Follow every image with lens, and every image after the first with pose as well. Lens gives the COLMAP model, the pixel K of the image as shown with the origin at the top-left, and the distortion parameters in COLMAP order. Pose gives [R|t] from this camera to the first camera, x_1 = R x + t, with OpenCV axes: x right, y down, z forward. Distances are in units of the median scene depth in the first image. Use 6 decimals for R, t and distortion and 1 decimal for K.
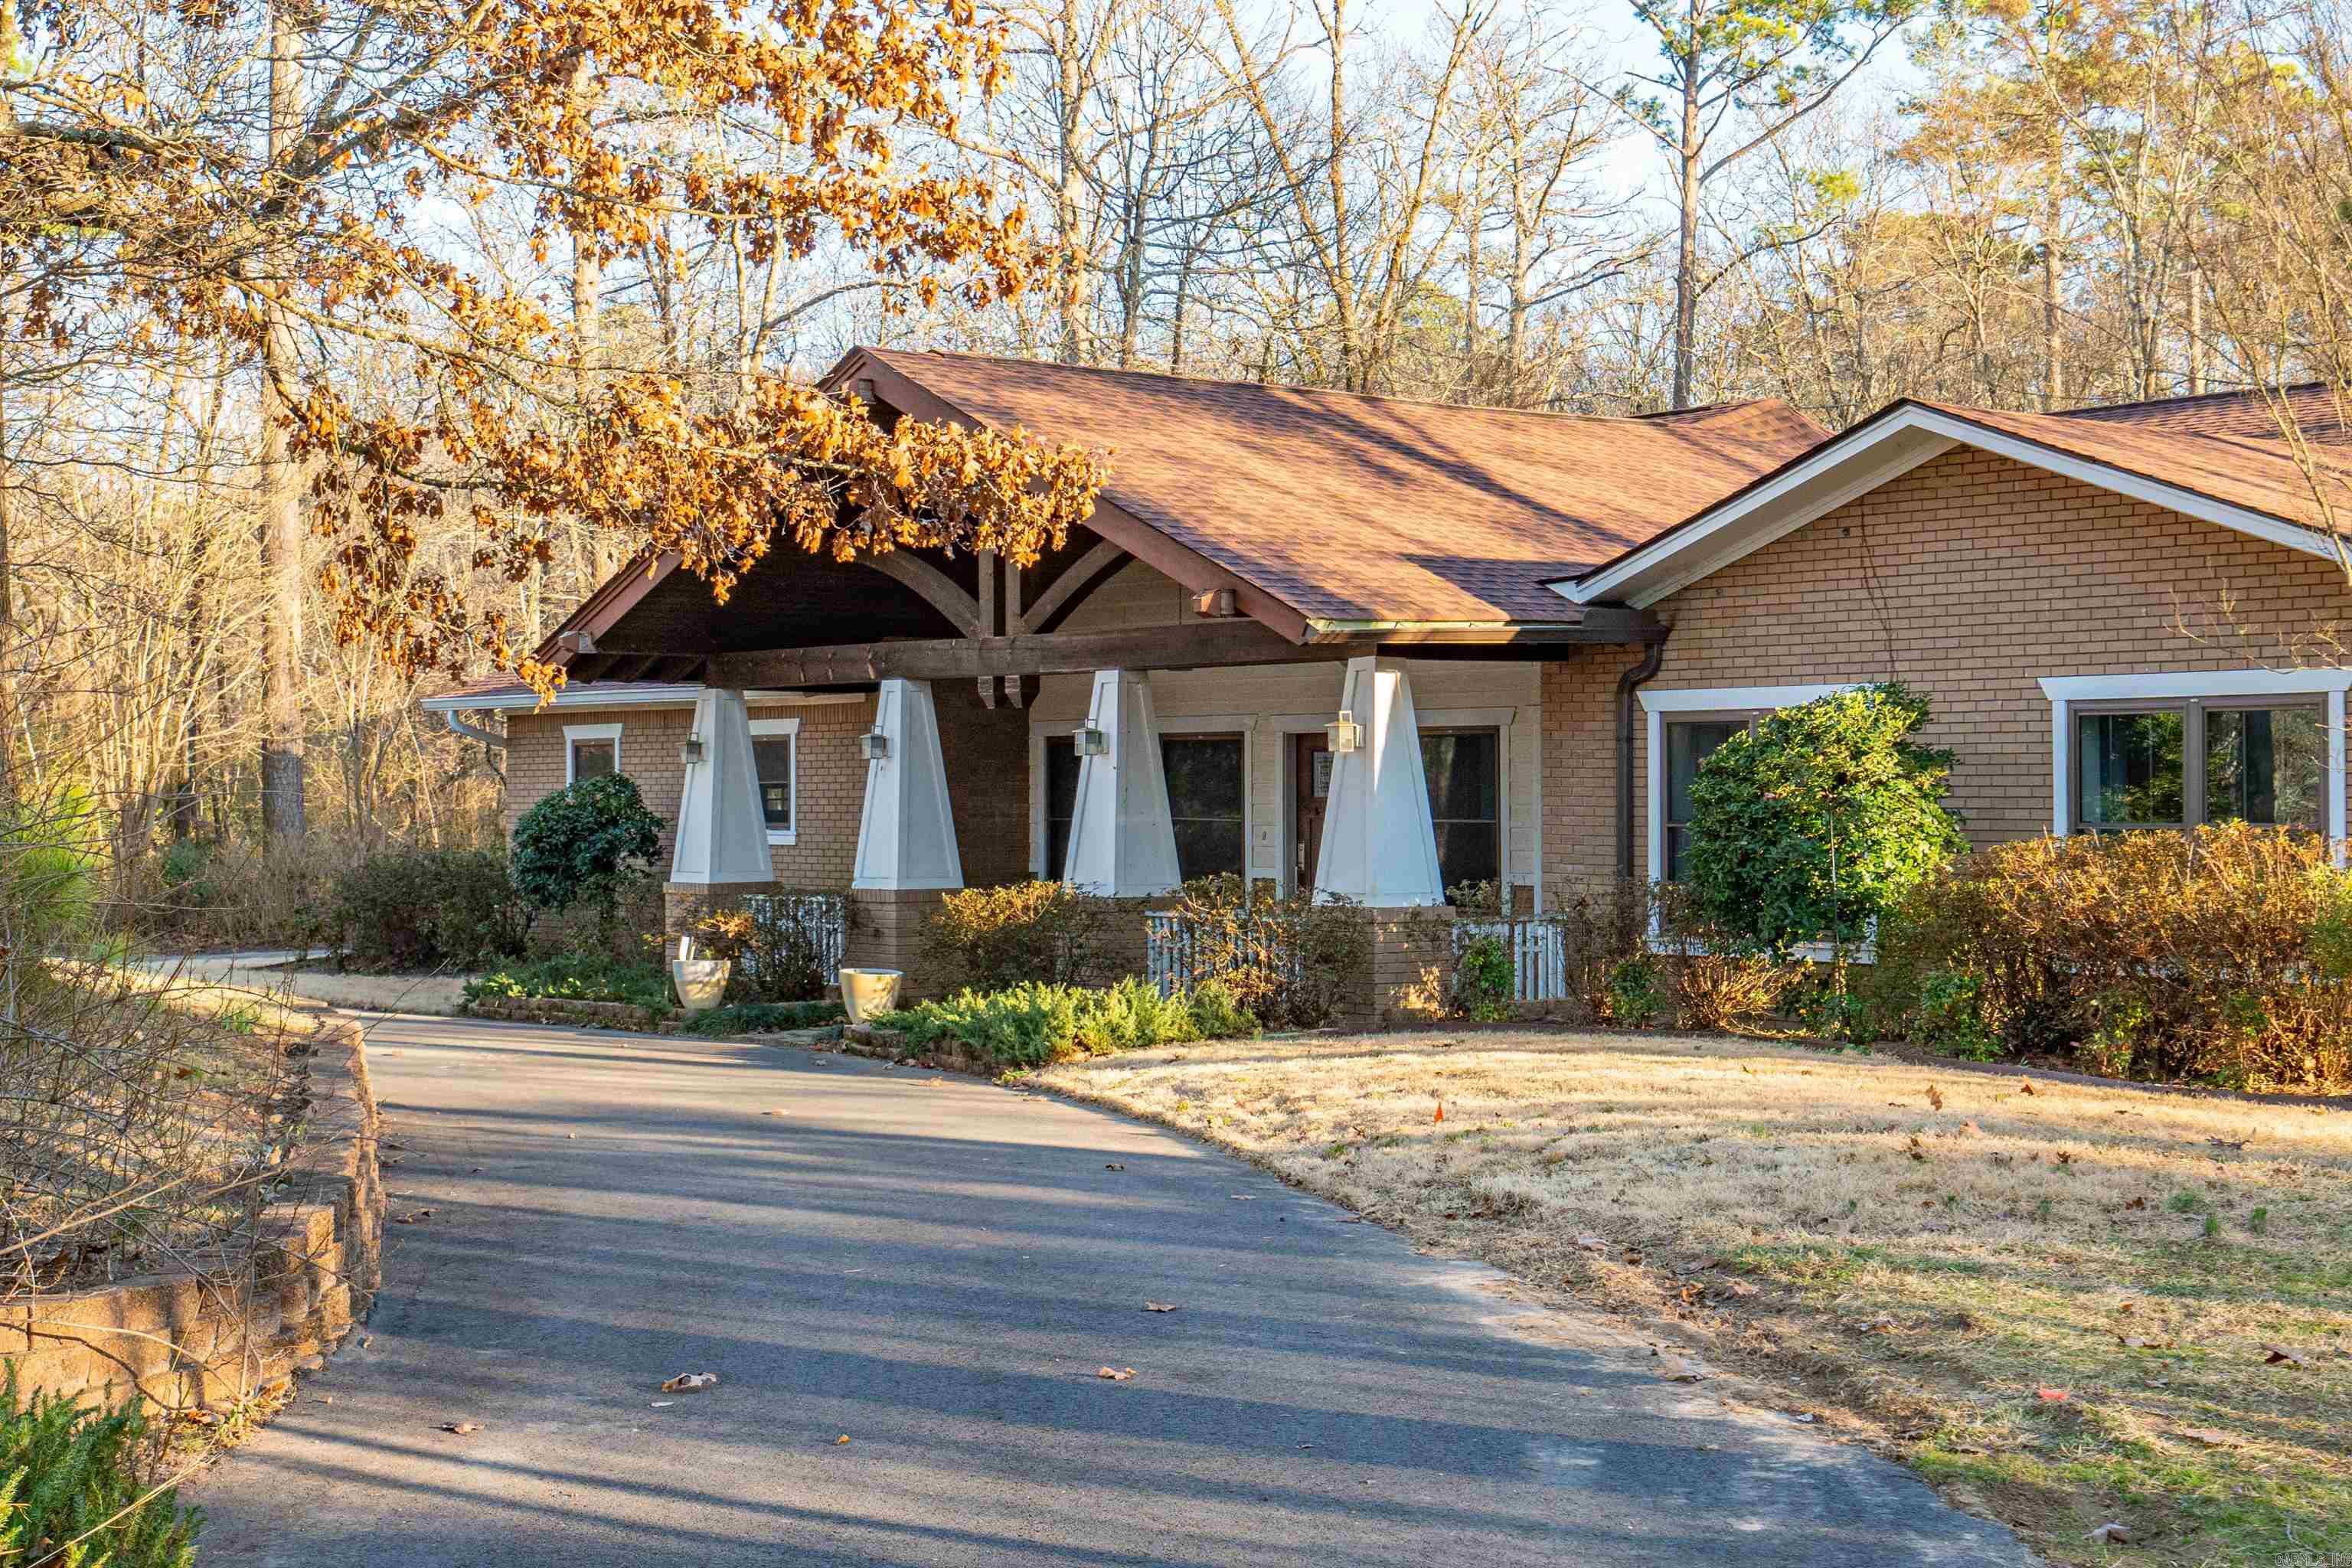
lens RADIAL K [[3554.6, 0, 1176.0], [0, 3554.6, 784.0], [0, 0, 1]] dist [-0.010546, -0.016536]
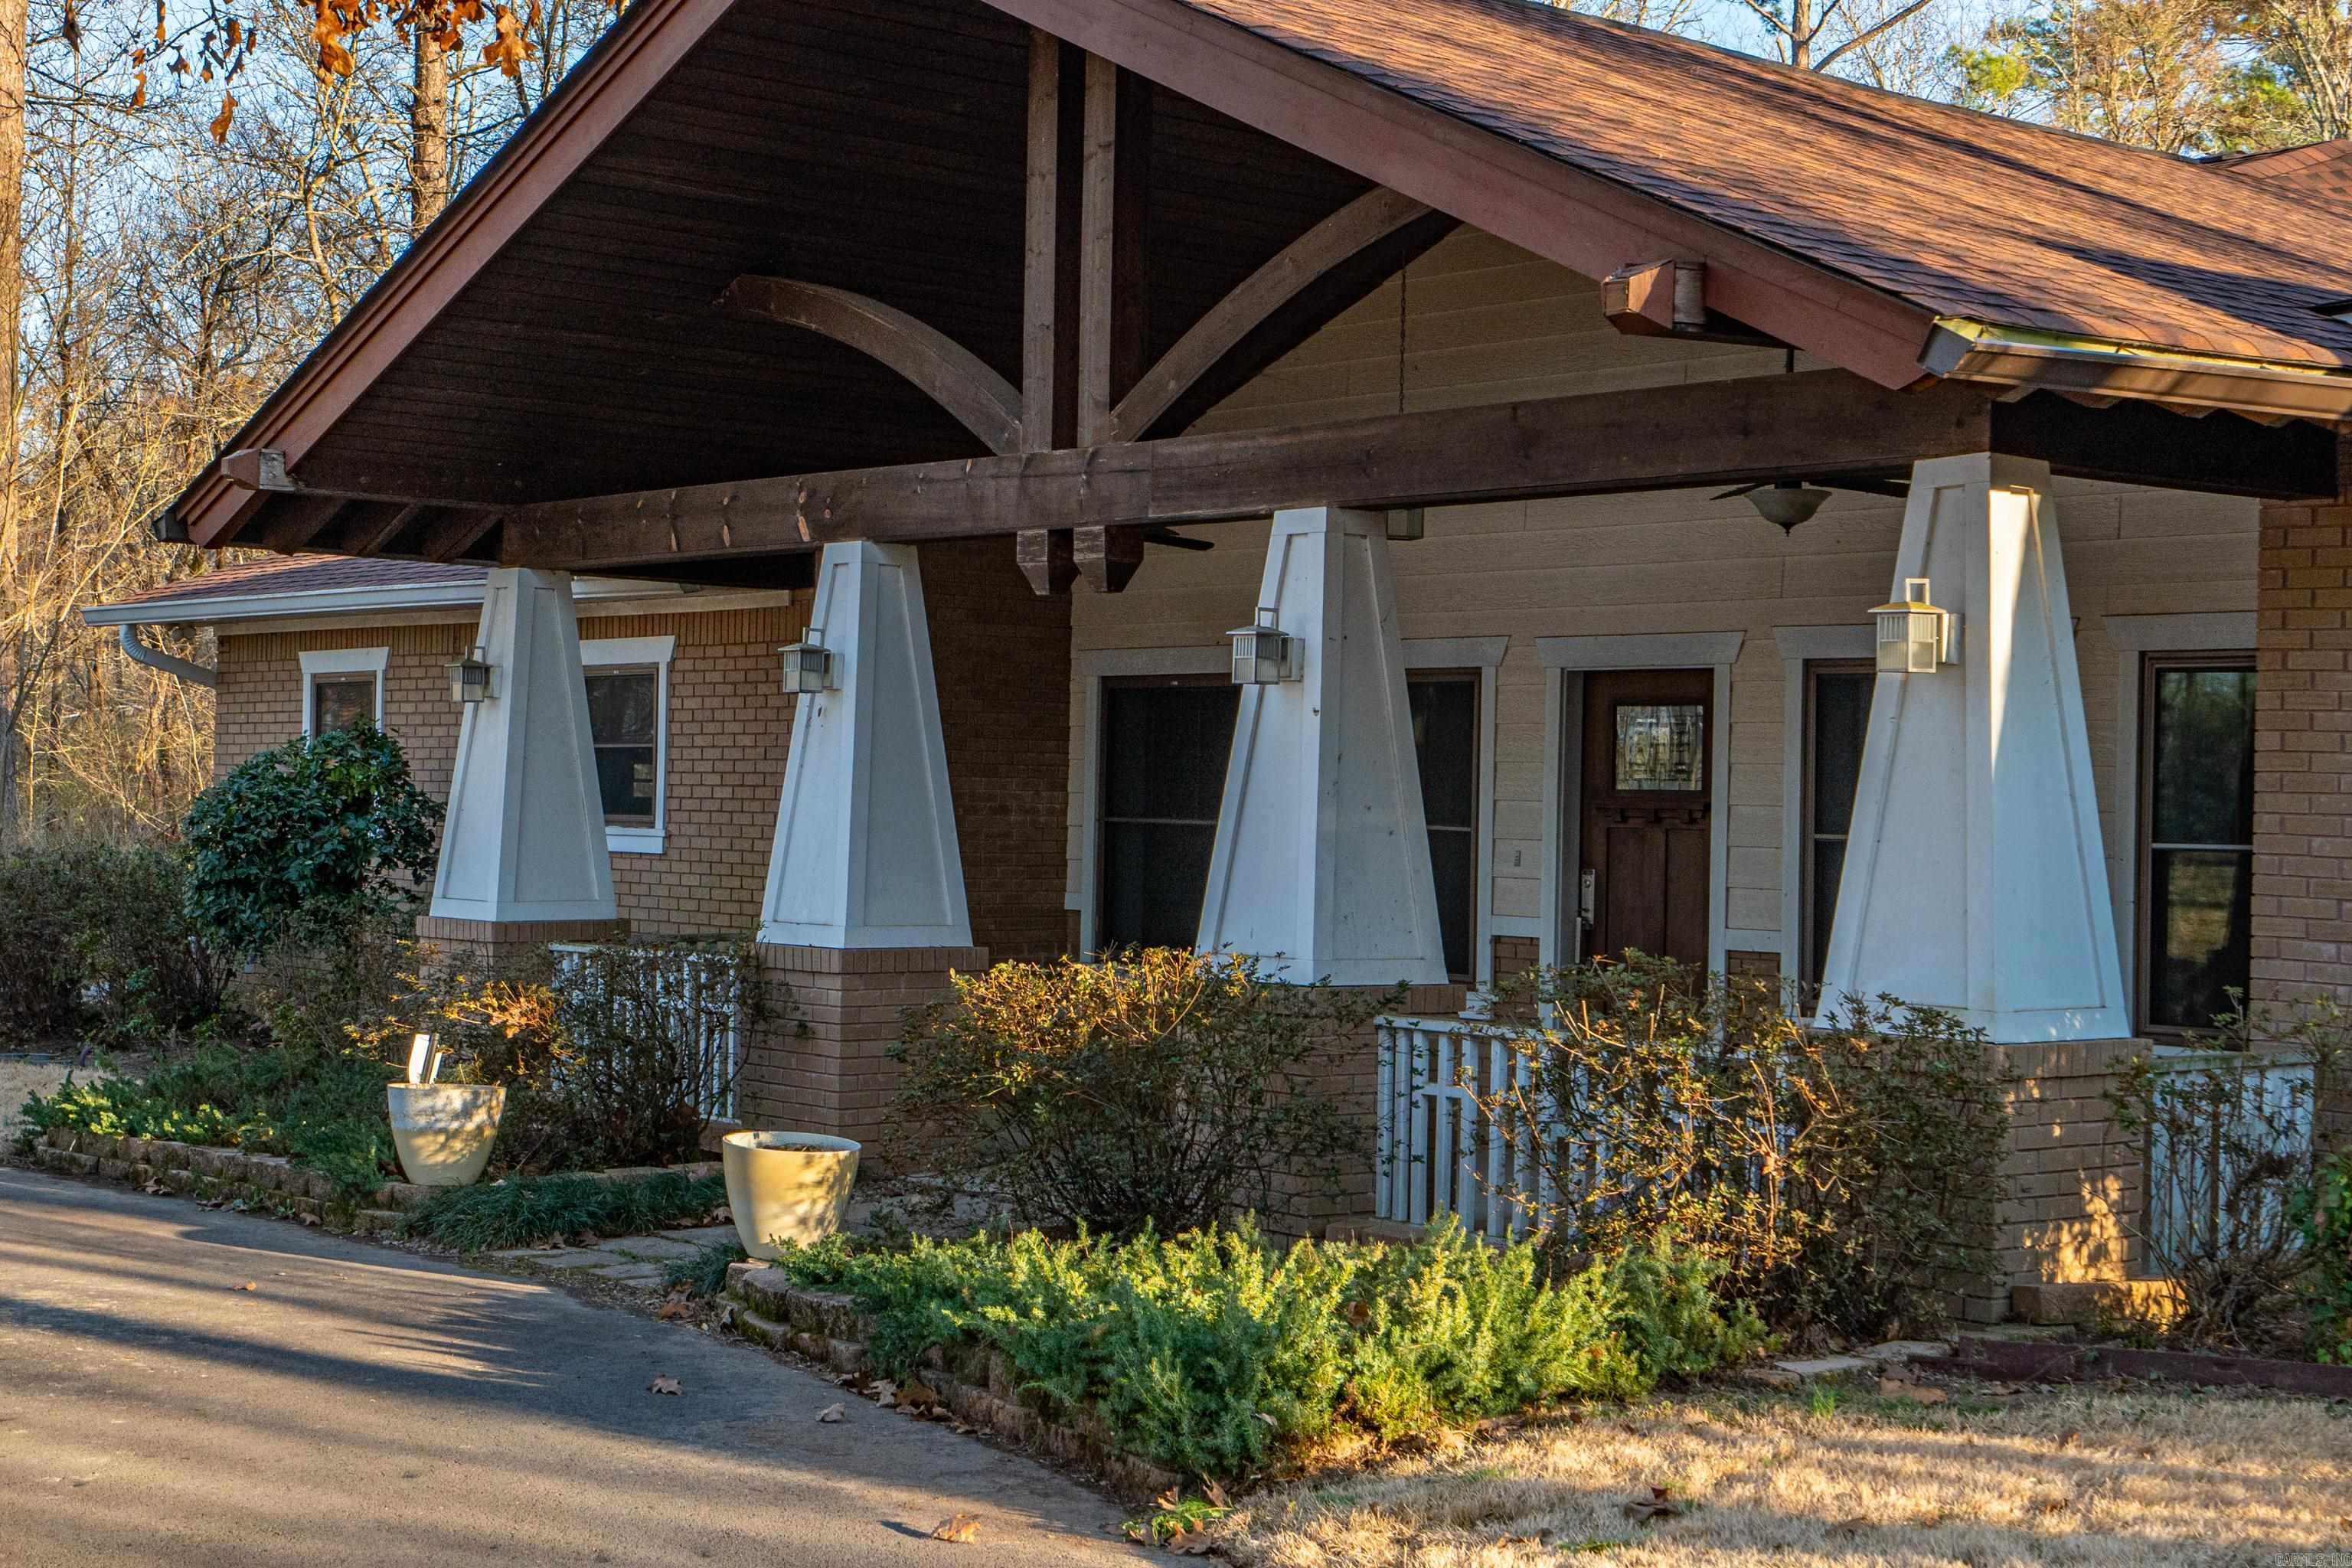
lens RADIAL K [[3554.6, 0, 1176.0], [0, 3554.6, 784.0], [0, 0, 1]] dist [-0.010546, -0.016536]
pose [[0.999436, 0.024368, 0.023103, -0.045676], [-0.024293, 0.999699, -0.003518, 0.007119], [-0.023182, 0.002955, 0.999727, 0.515152]]
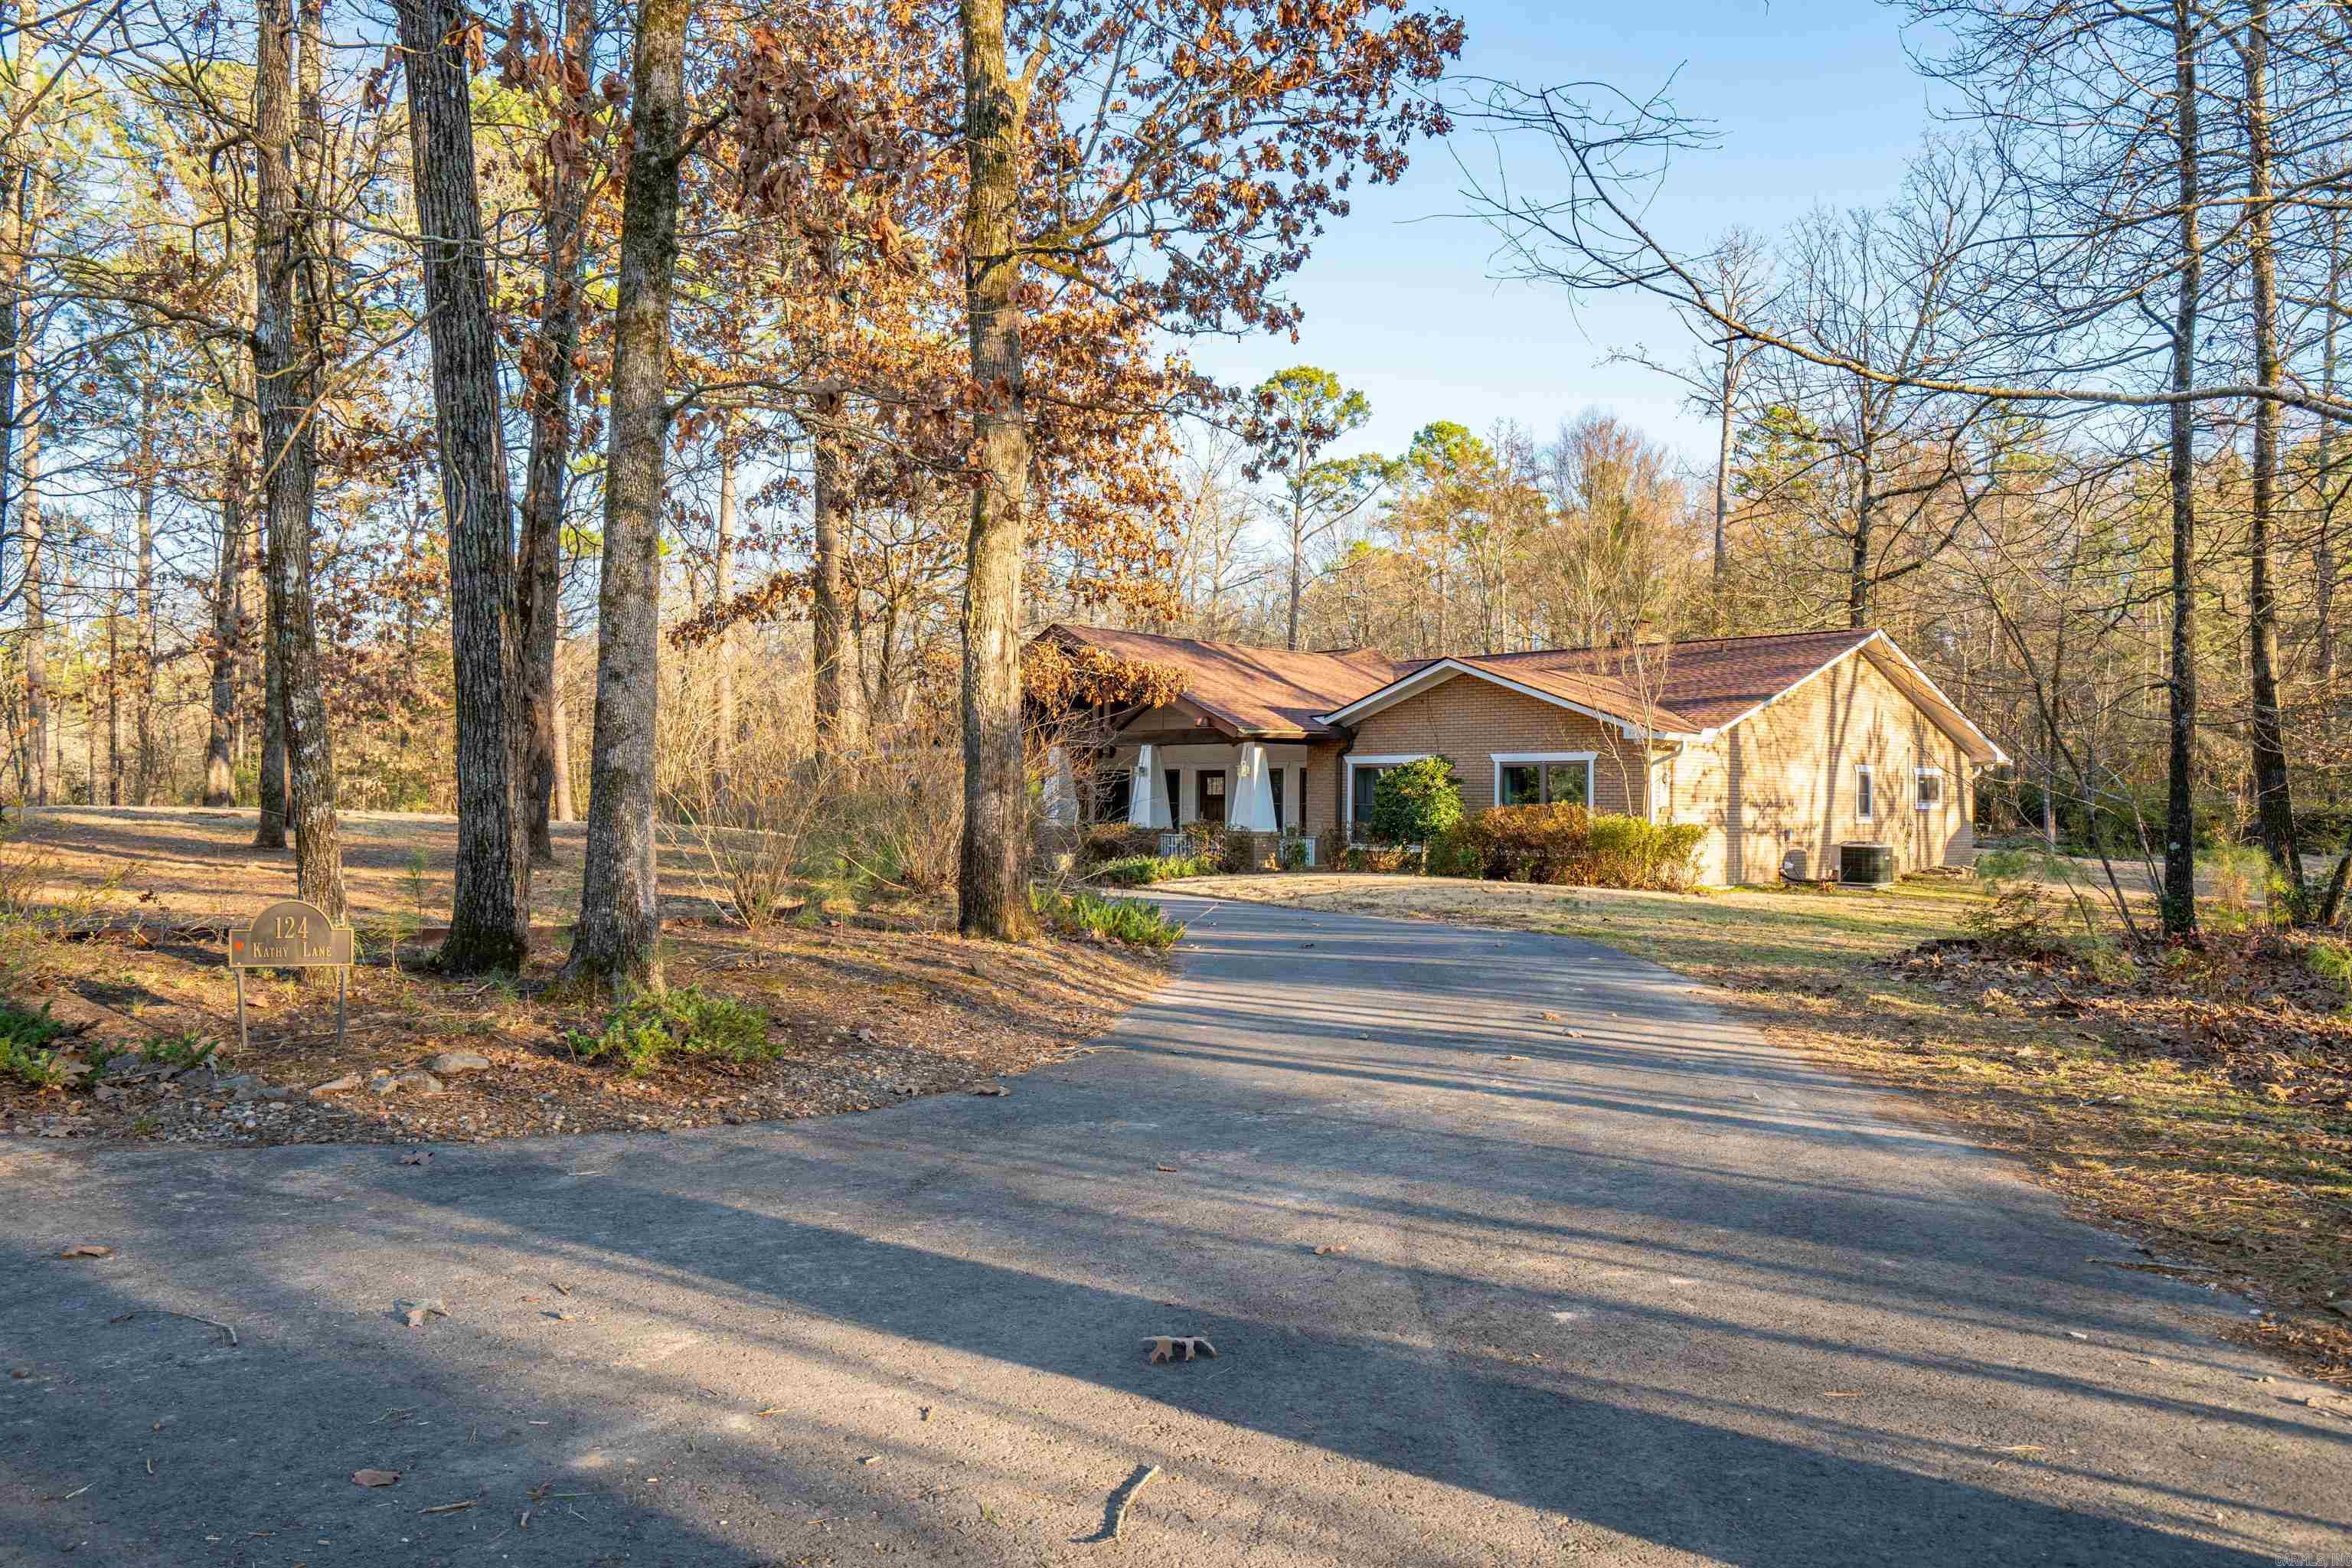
lens RADIAL K [[1684.2, 0, 1176.0], [0, 1684.2, 784.0], [0, 0, 1]] dist [-0.000230, 0.000033]
pose [[0.995188, 0.016317, 0.096613, -0.119320], [-0.015273, 0.999817, -0.011535, 0.011962], [-0.096783, 0.010003, 0.995255, -0.282301]]
